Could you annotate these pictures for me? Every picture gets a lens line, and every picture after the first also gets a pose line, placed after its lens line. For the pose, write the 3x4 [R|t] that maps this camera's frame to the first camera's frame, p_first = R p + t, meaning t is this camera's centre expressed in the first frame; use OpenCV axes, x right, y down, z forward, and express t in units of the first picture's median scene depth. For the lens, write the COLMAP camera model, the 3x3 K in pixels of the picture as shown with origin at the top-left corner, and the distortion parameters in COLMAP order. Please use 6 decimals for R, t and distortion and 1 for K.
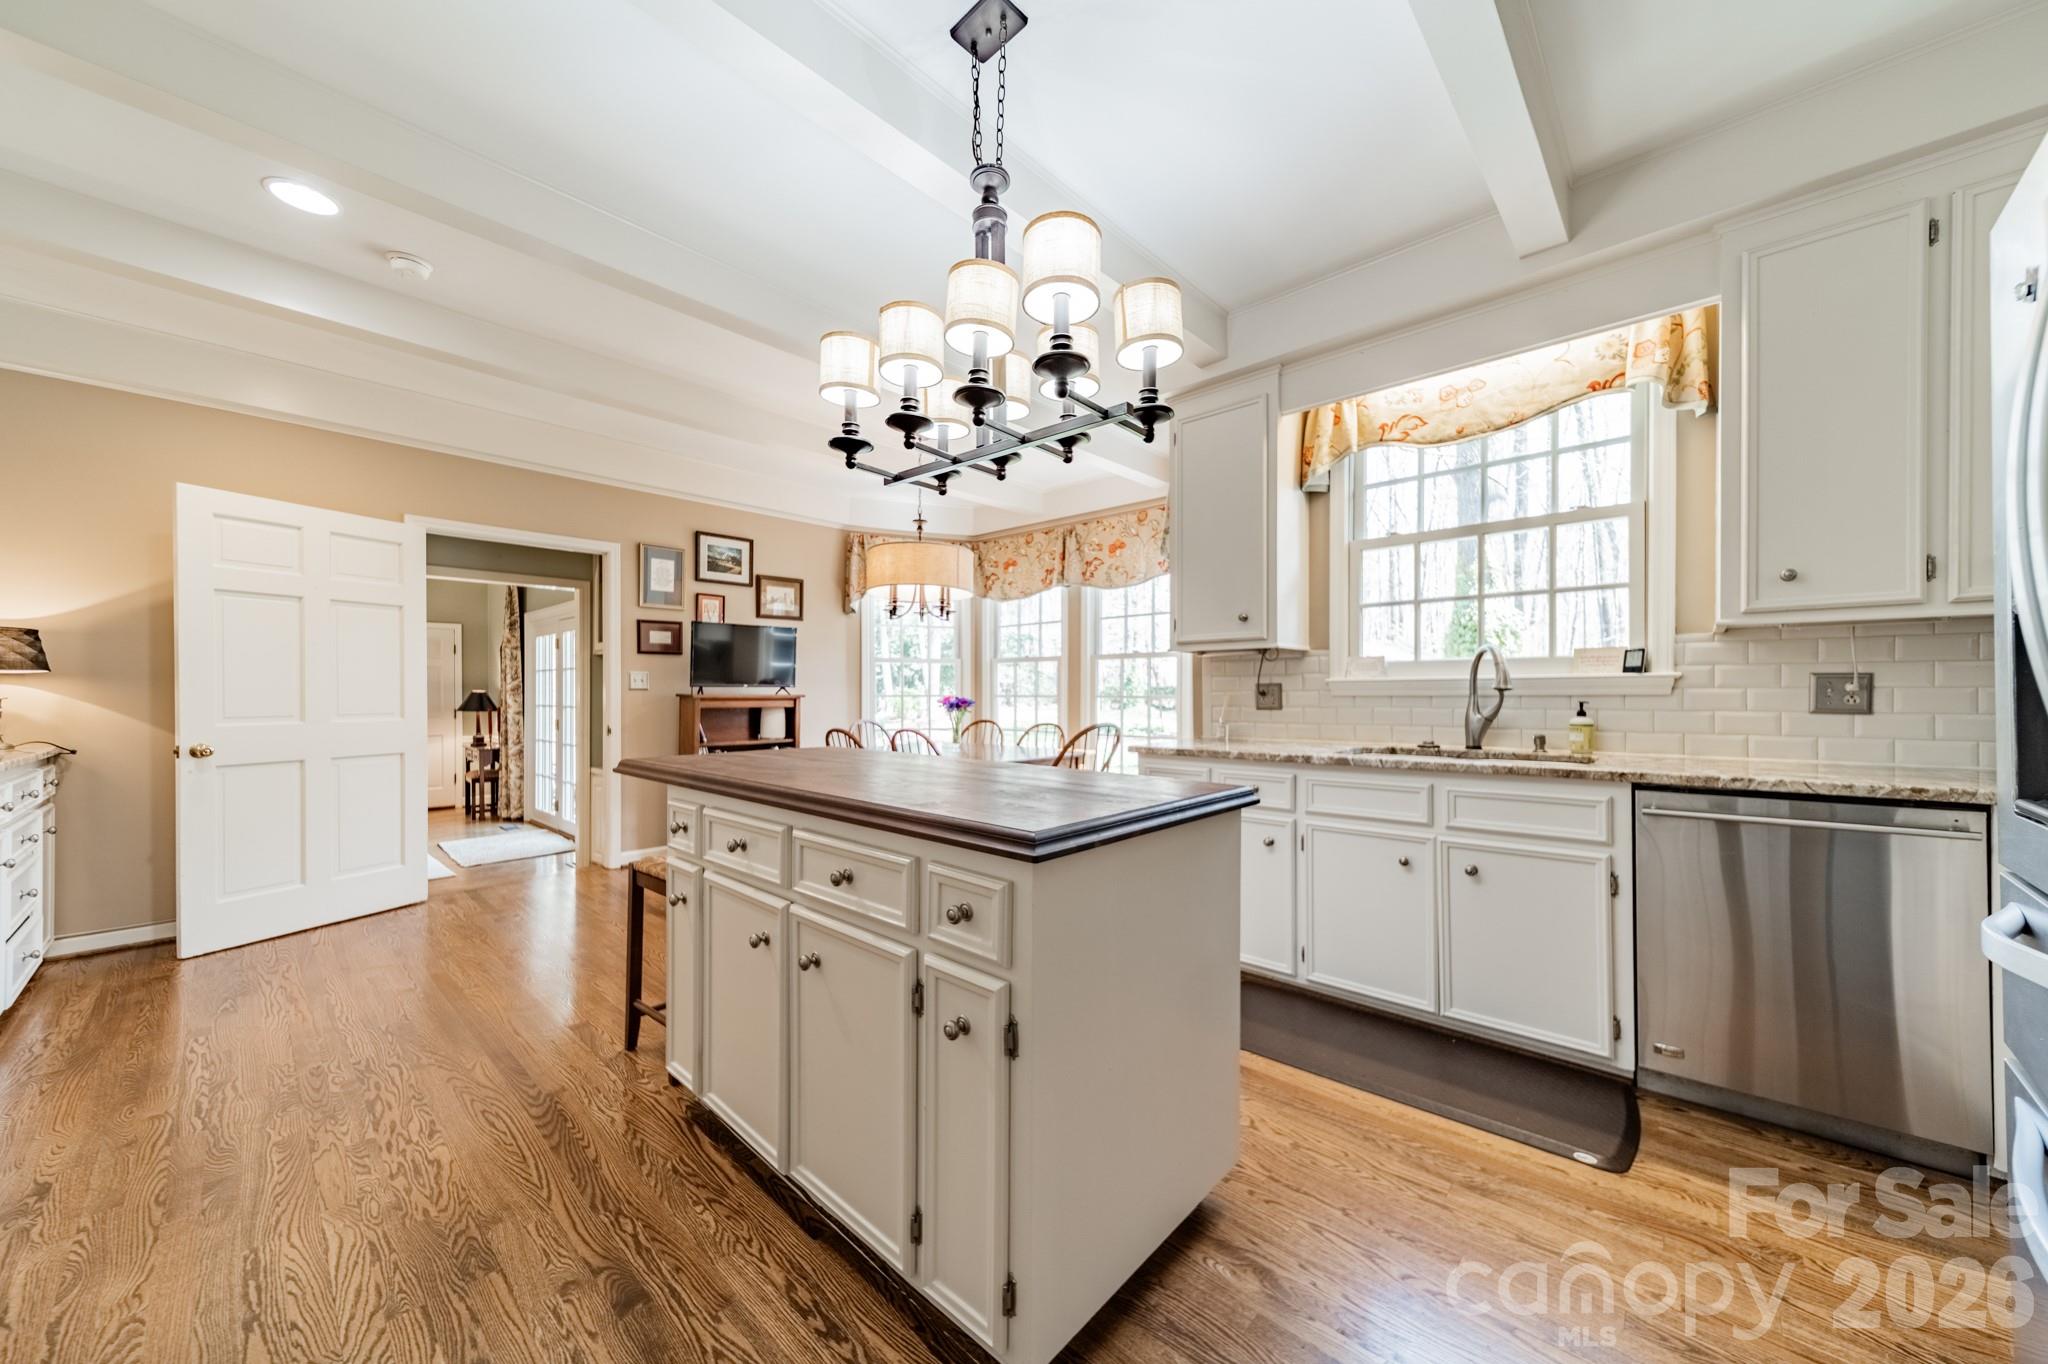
lens RADIAL K [[725.1, 0, 1038.8], [0, 725.1, 685.5], [0, 0, 1]] dist [0.008141, -0.000249]
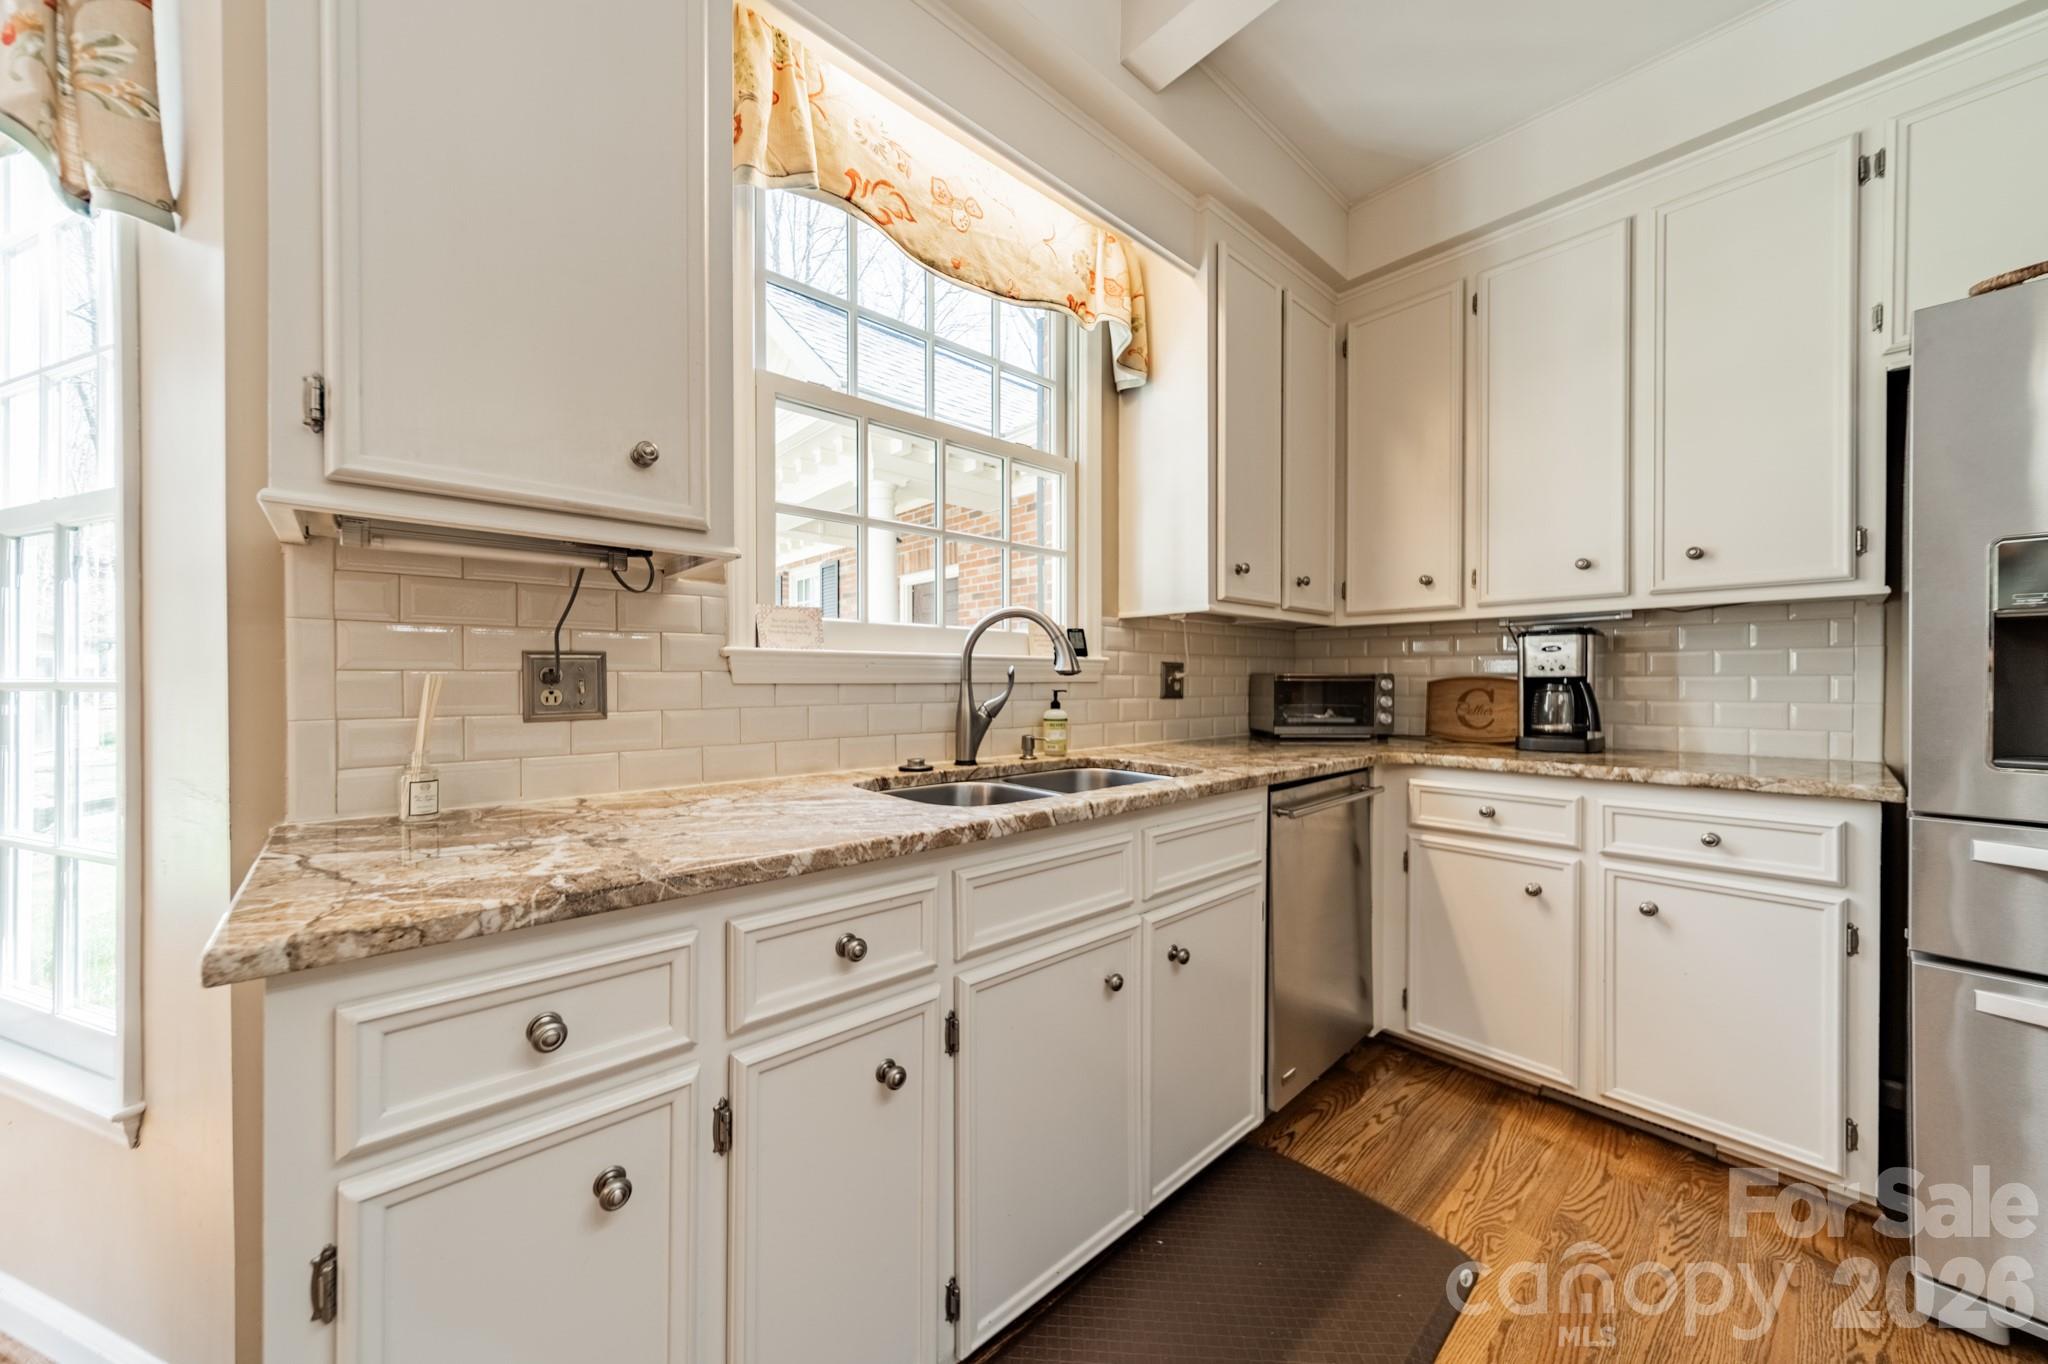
lens RADIAL K [[725.1, 0, 1026.2], [0, 725.1, 684.9], [0, 0, 1]] dist [0.008141, -0.000249]
pose [[0.108354, 0.002797, 0.994108, -0.043207], [-0.006951, 0.999974, -0.002056, 0.016993], [-0.994088, -0.006687, 0.108371, 0.882465]]
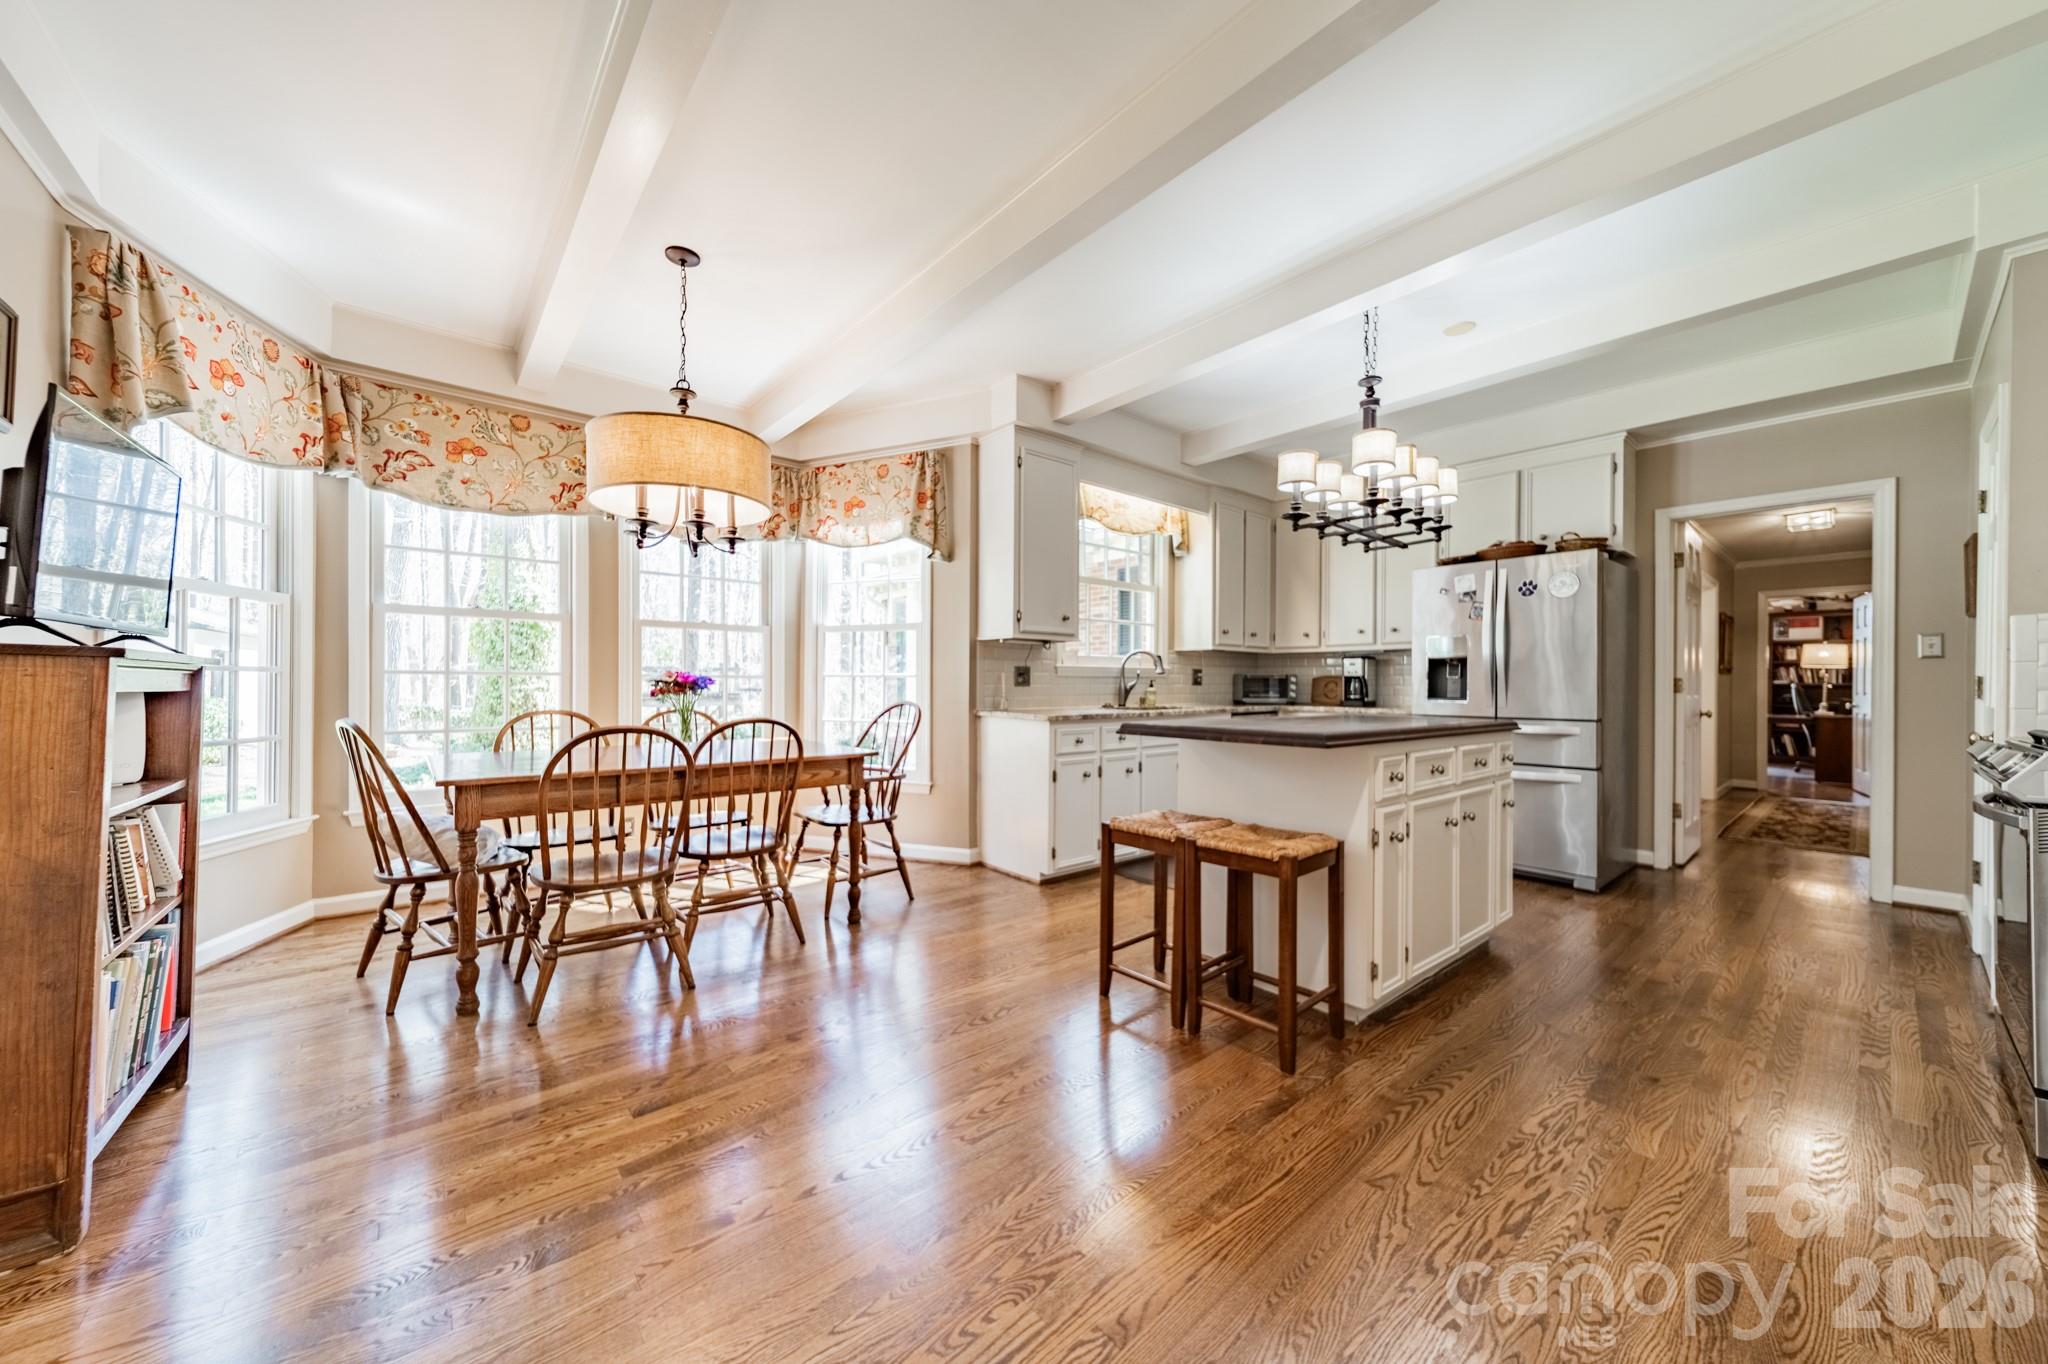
lens RADIAL K [[725.1, 0, 1029.3], [0, 725.1, 679.4], [0, 0, 1]] dist [0.008141, -0.000249]
pose [[0.129778, 0.012748, 0.991461, -1.217788], [-0.012192, 0.999862, -0.011260, 0.043340], [-0.991468, -0.010626, 0.129916, 1.002567]]
